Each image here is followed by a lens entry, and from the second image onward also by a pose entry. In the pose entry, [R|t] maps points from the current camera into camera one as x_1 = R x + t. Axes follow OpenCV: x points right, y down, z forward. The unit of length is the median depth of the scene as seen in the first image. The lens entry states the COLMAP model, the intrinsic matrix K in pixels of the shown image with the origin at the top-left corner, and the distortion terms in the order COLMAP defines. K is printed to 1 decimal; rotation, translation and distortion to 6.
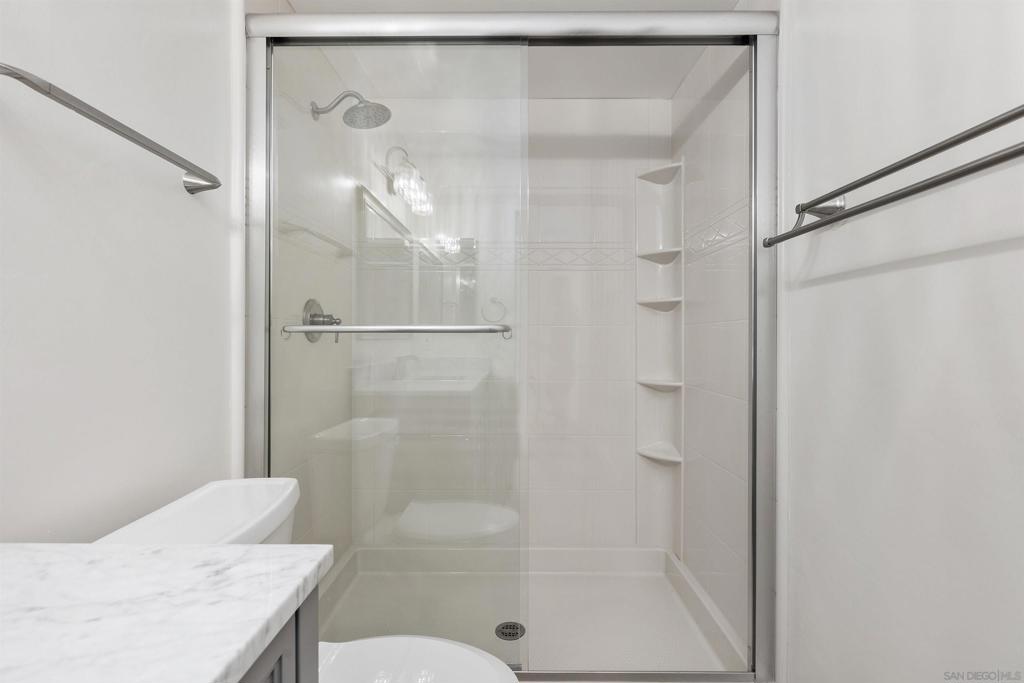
lens RADIAL K [[458.4, 0, 517.0], [0, 458.4, 341.1], [0, 0, 1]] dist [-0.000831, -0.000270]
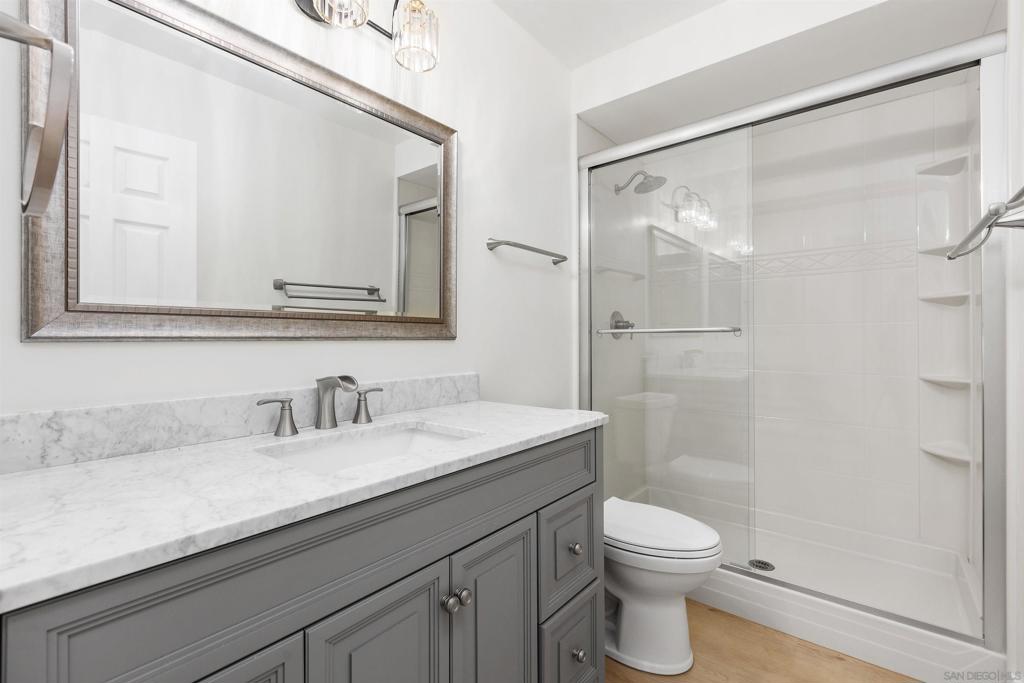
lens RADIAL K [[453.6, 0, 509.6], [0, 453.6, 344.1], [0, 0, 1]] dist [-0.005951, -0.000171]
pose [[0.778088, 0.000975, -0.628154, 0.223622], [0.005078, 0.999956, 0.007842, 0.003271], [0.628134, -0.009292, 0.778049, -0.395538]]
